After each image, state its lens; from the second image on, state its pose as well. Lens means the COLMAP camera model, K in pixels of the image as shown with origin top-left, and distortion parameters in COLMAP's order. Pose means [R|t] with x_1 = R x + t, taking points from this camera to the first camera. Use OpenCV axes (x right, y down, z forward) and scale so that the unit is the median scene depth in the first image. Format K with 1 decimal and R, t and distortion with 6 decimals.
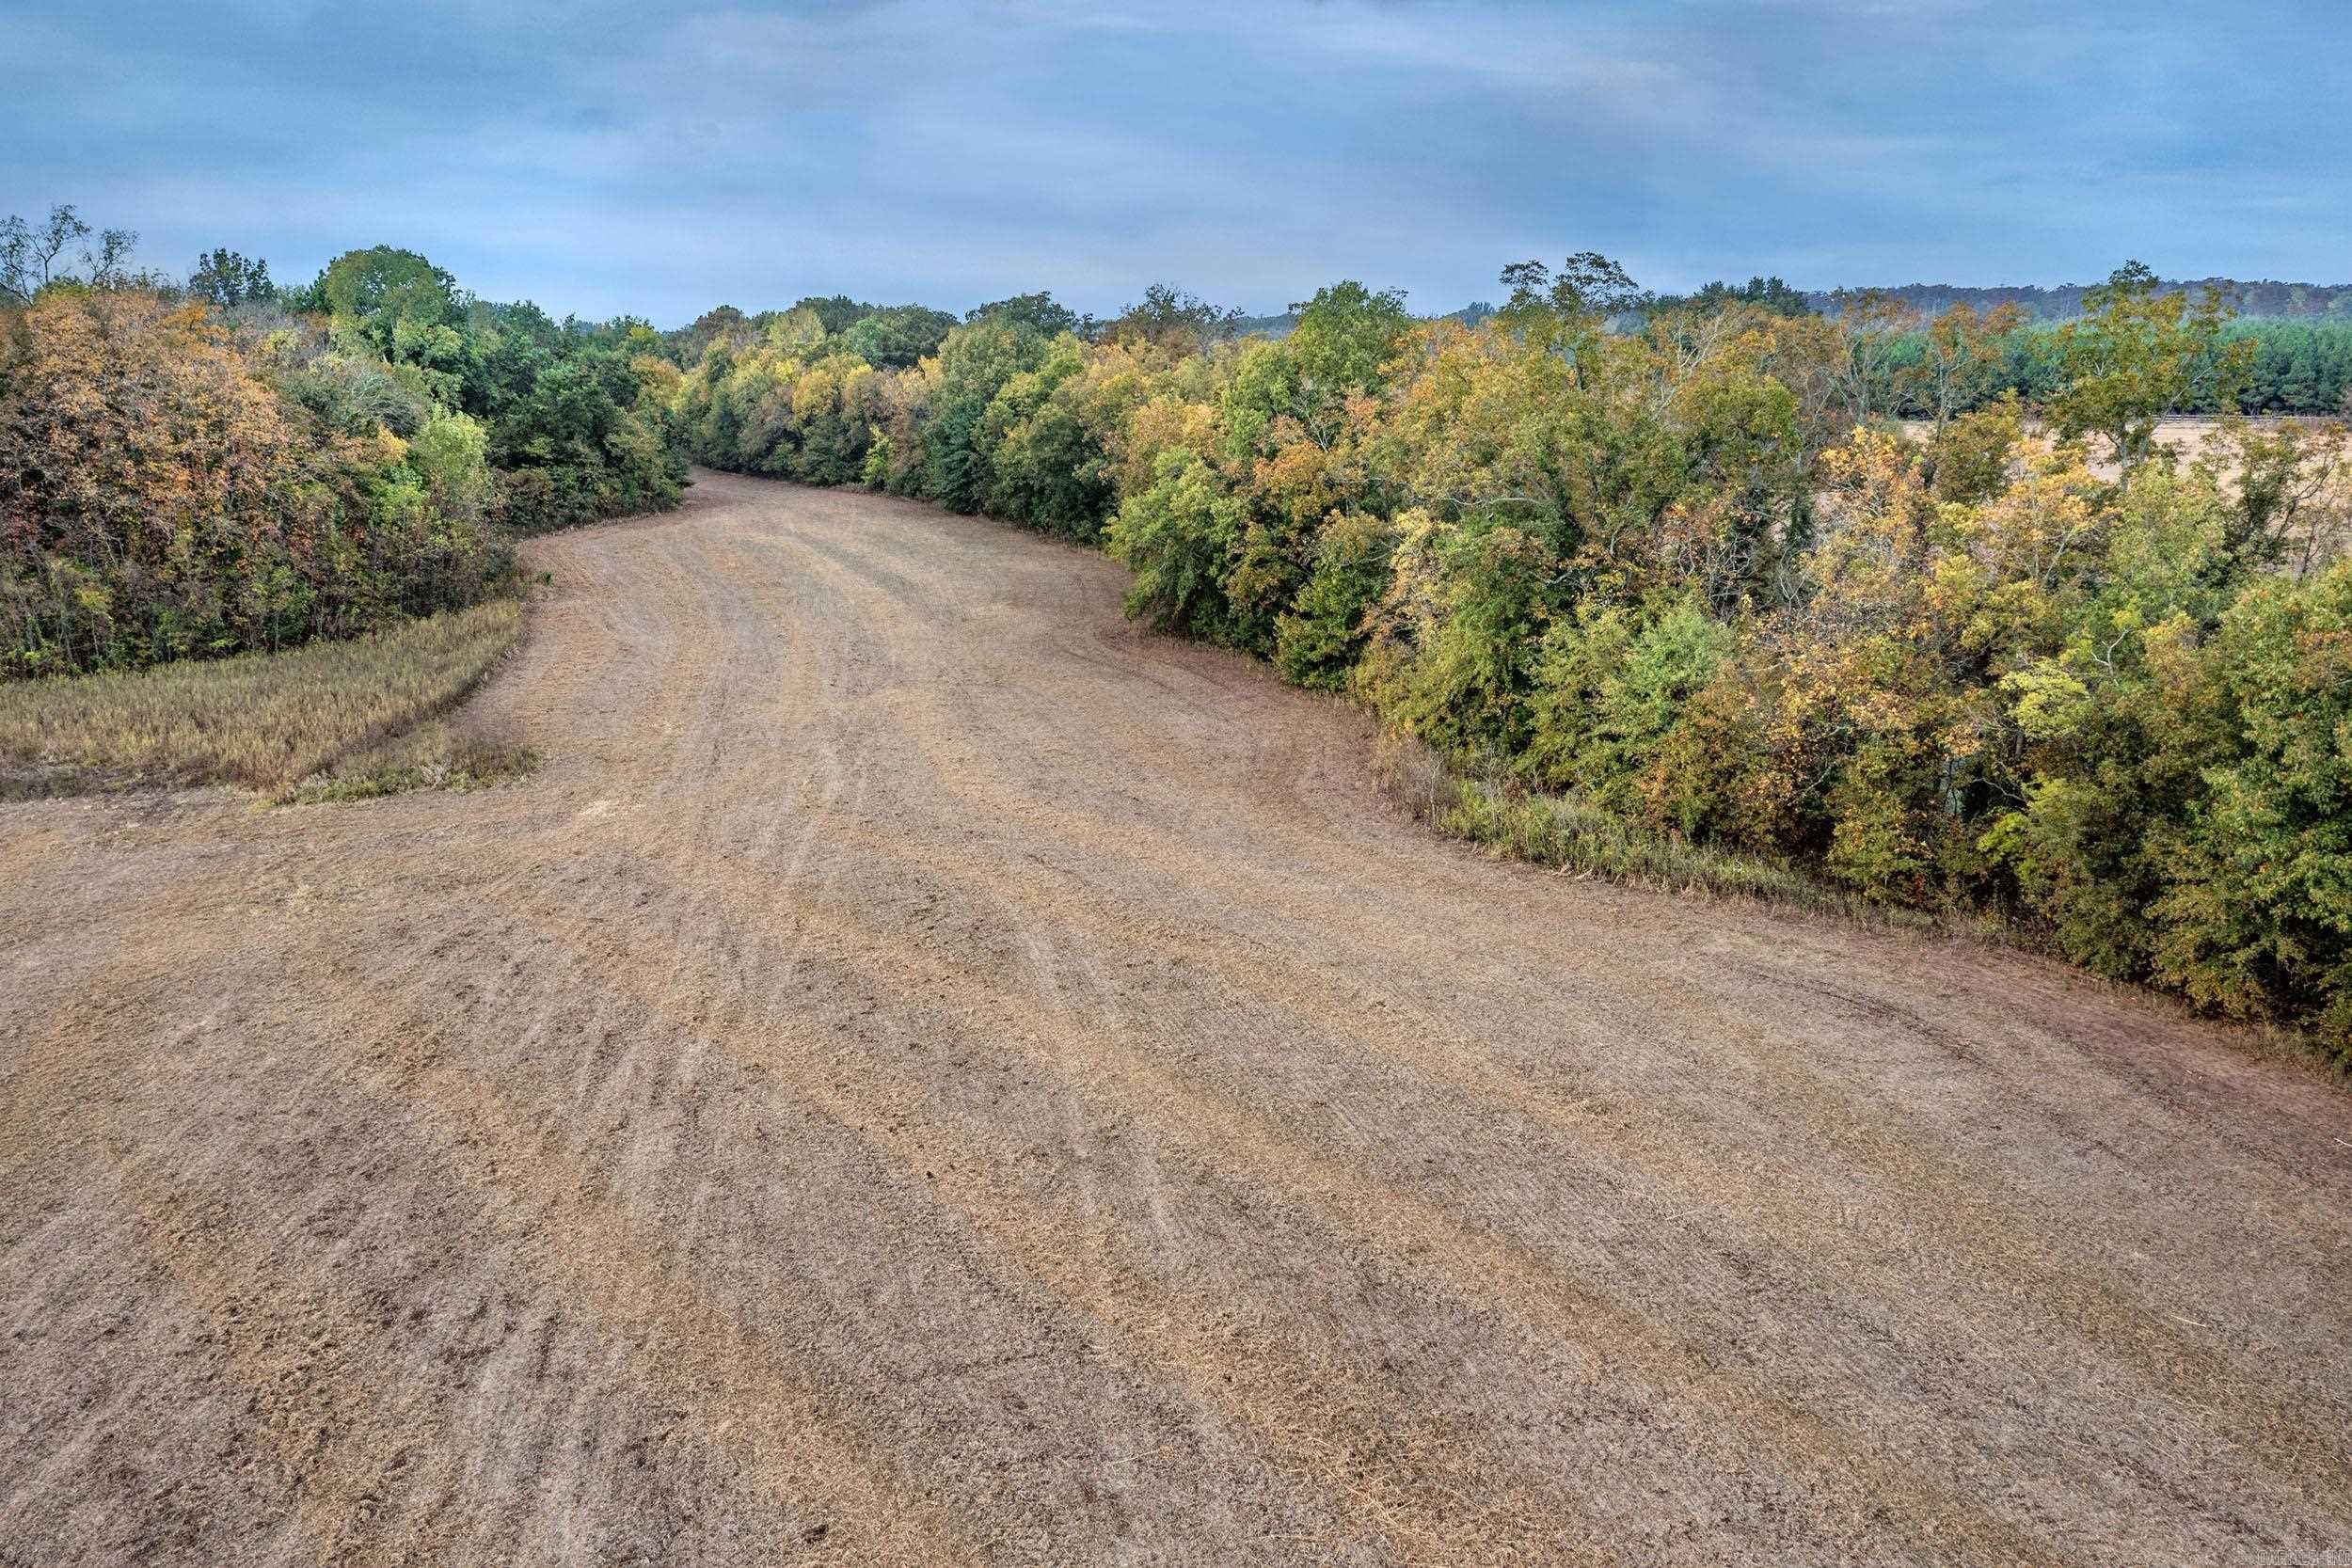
lens RADIAL K [[1783.8, 0, 1176.0], [0, 1783.8, 784.0], [0, 0, 1]] dist [0.242047, -0.326777]
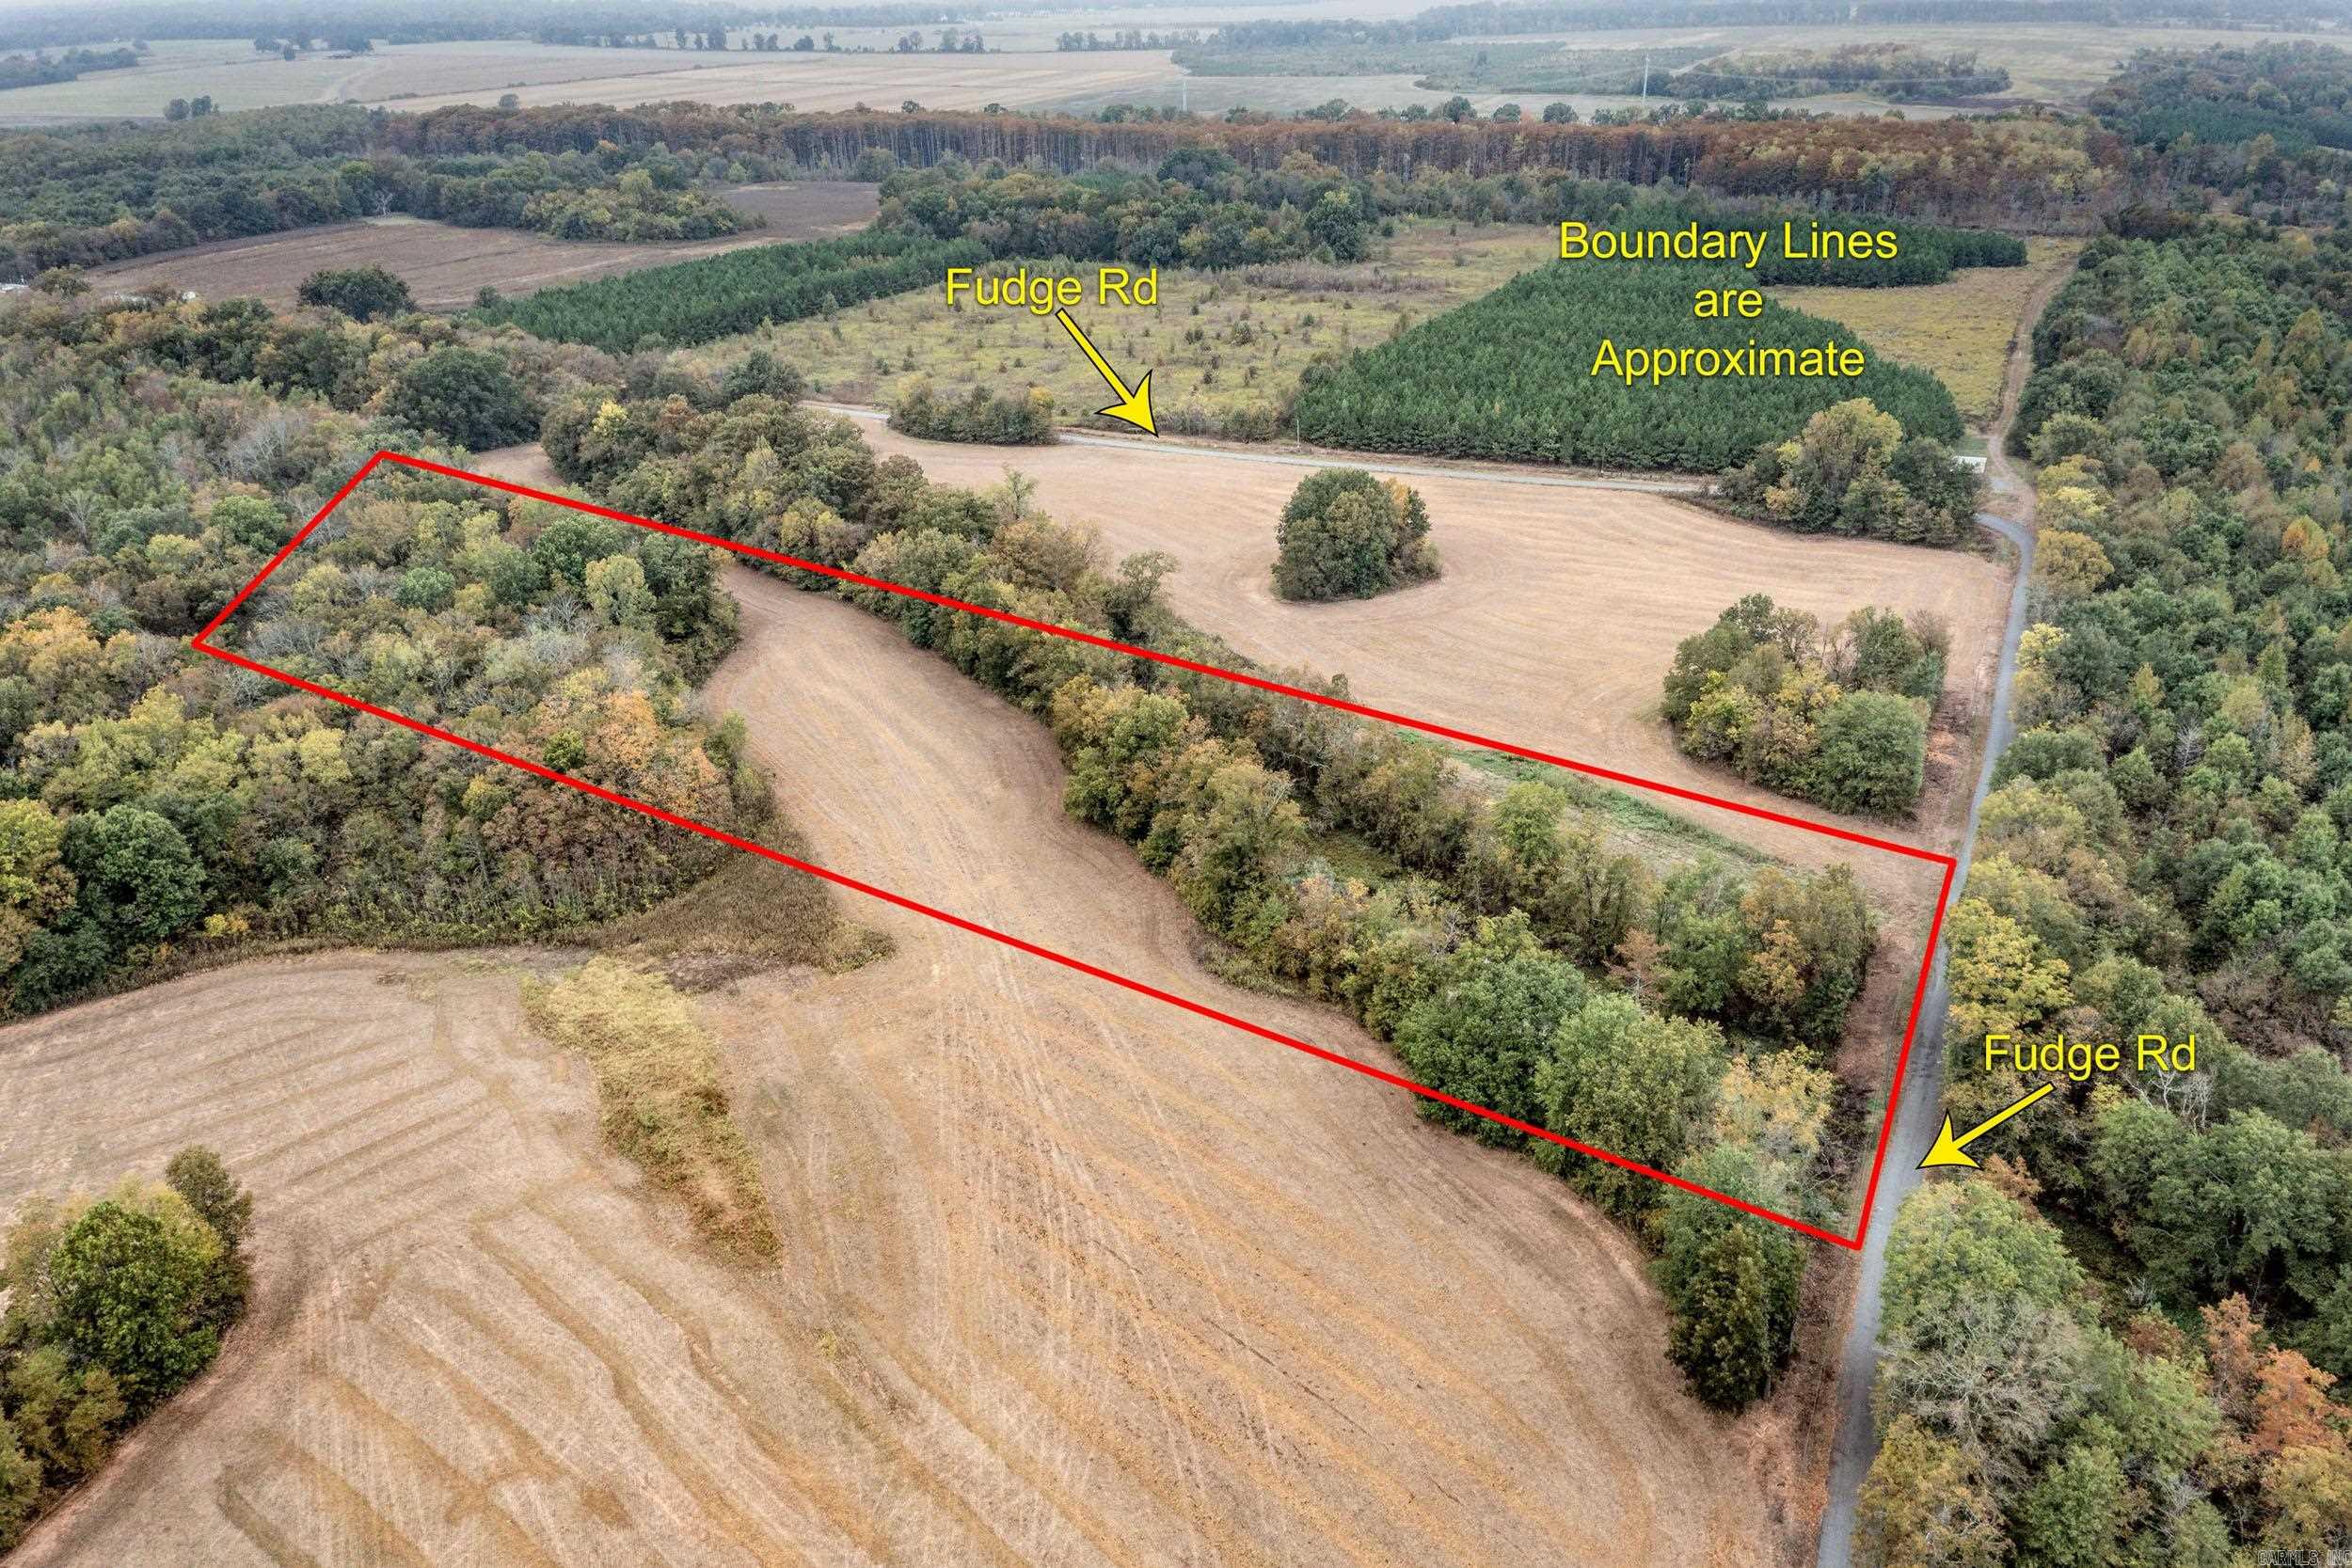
lens RADIAL K [[1785.5, 0, 1176.0], [0, 1785.5, 784.0], [0, 0, 1]] dist [0.242401, -0.349715]
pose [[0.988366, -0.064188, 0.137888, -0.332153], [0.038925, 0.983142, 0.178653, -0.871639], [-0.147031, -0.171207, 0.974202, -2.095153]]
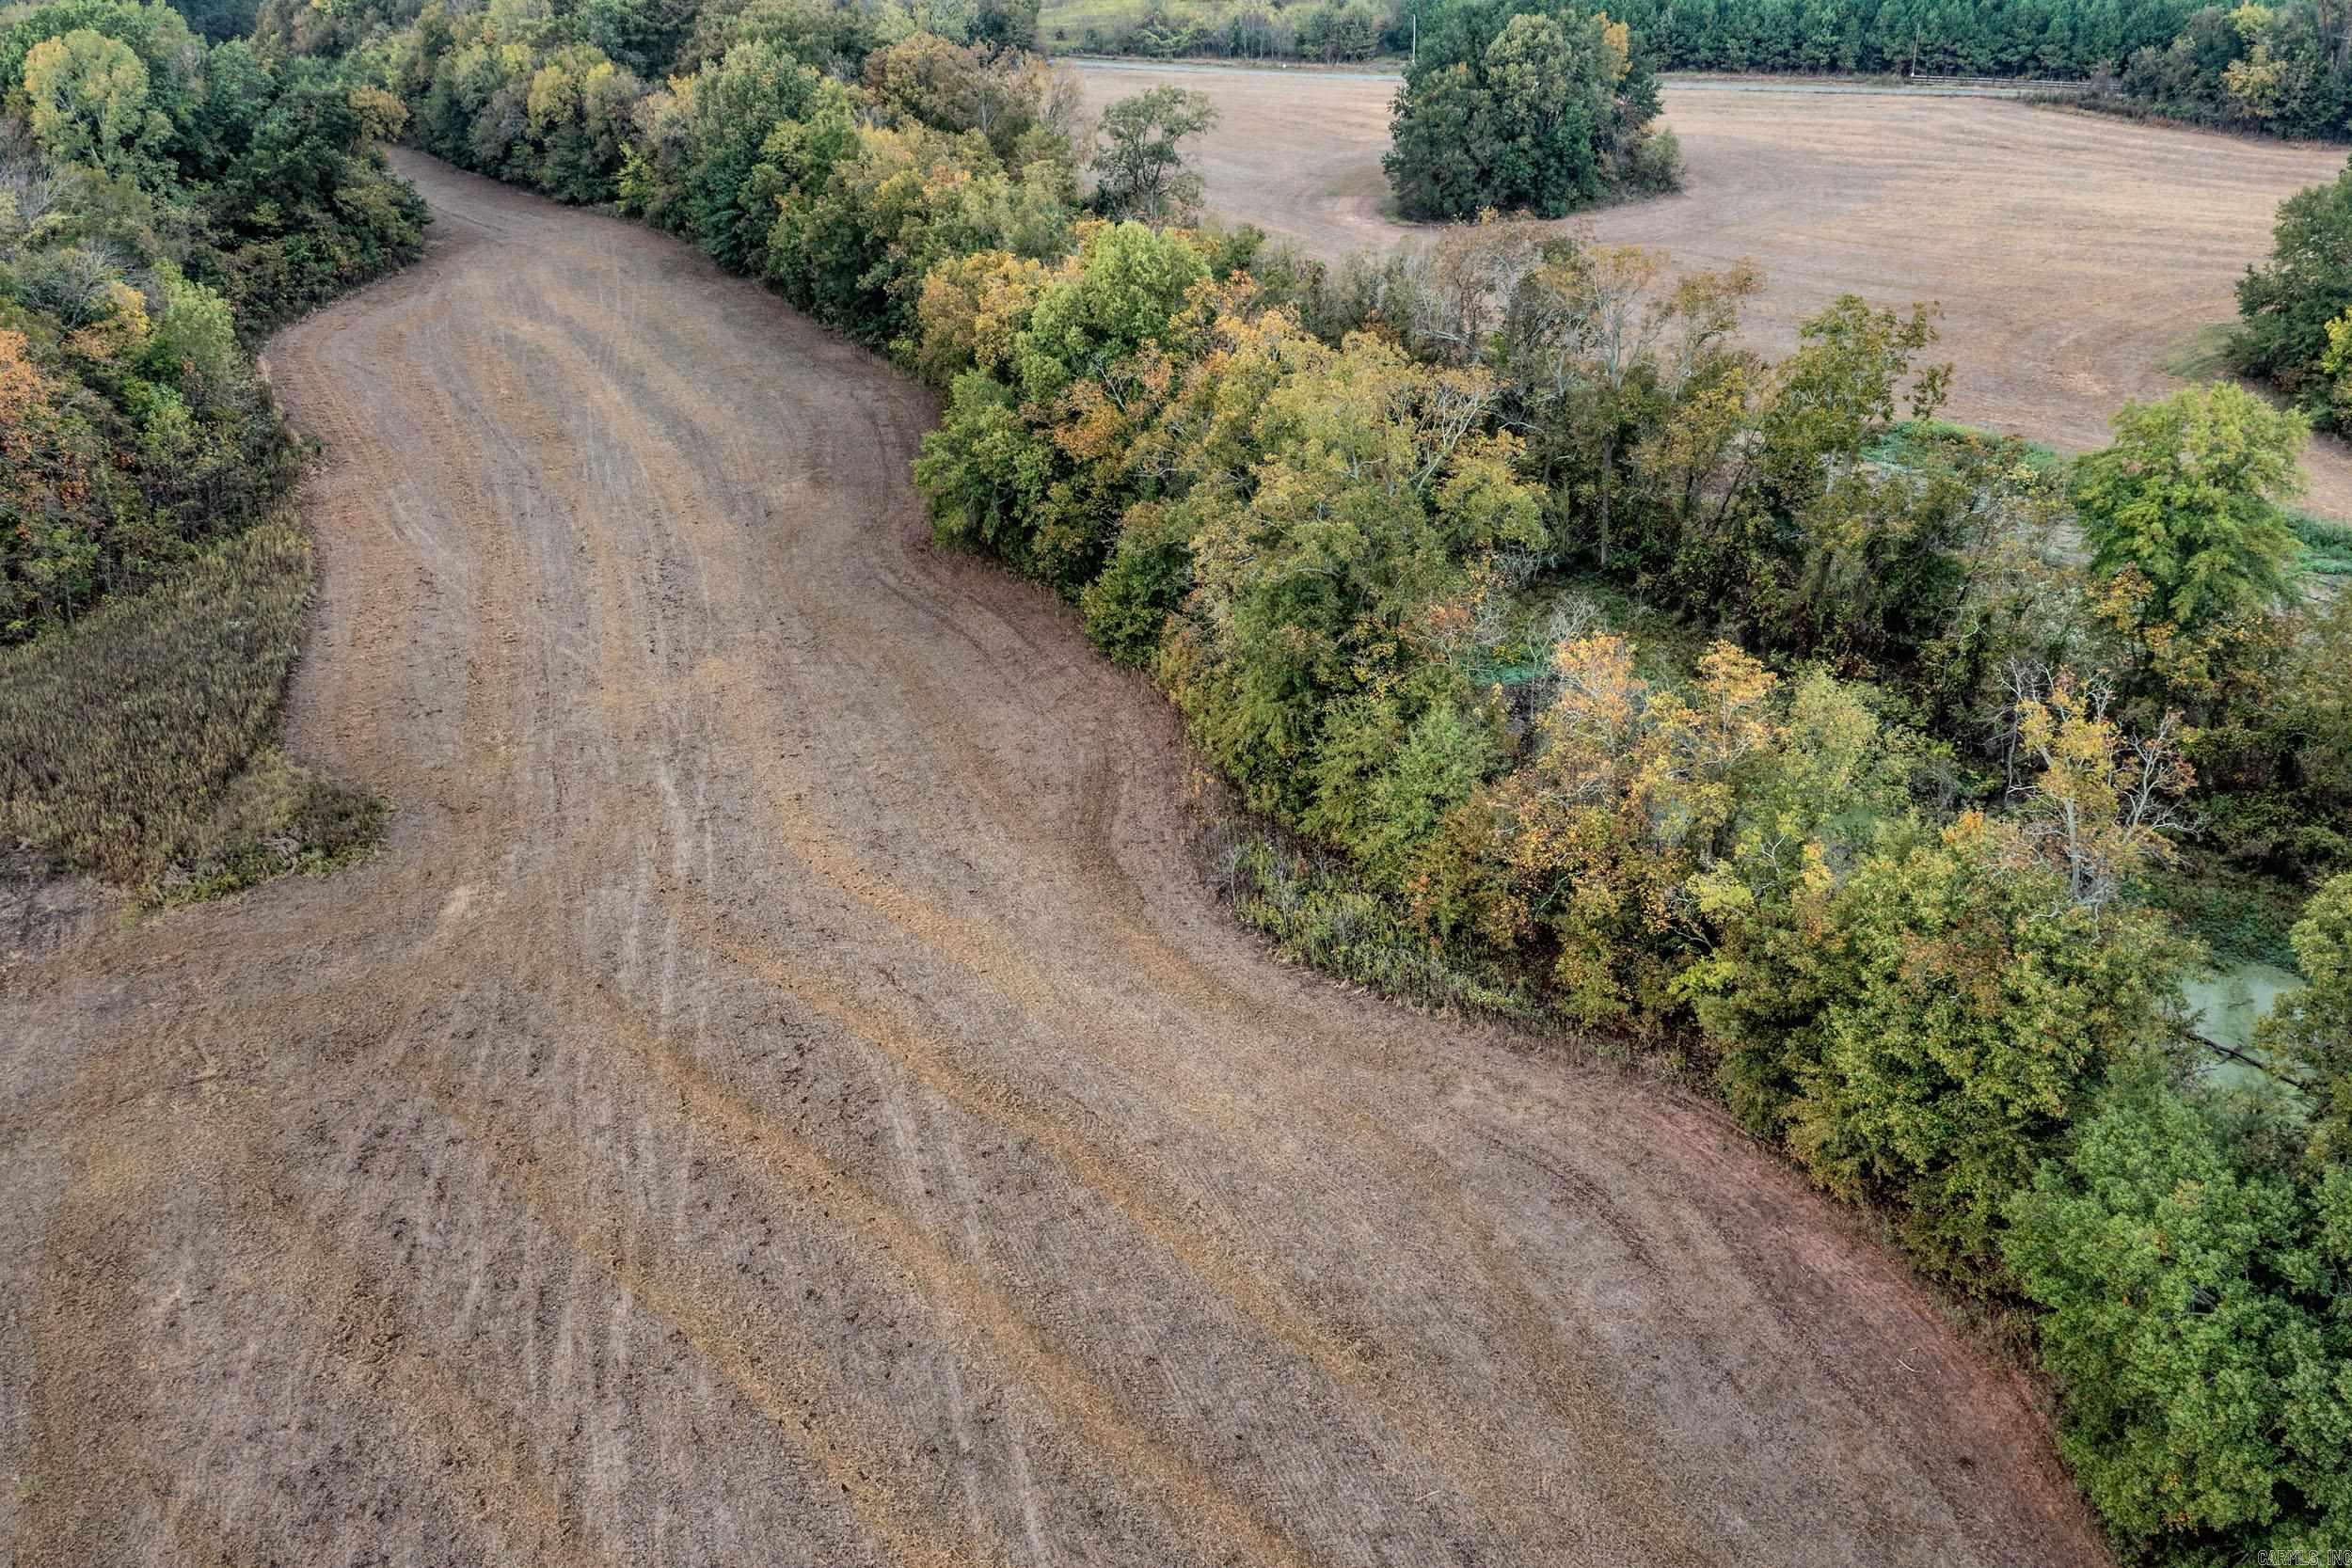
lens RADIAL K [[1785.5, 0, 1176.0], [0, 1785.5, 784.0], [0, 0, 1]] dist [0.242401, -0.349715]
pose [[0.993010, -0.055741, 0.104039, -0.008038], [0.028732, 0.969103, 0.244978, -0.322370], [-0.114480, -0.240277, 0.963930, -0.079032]]
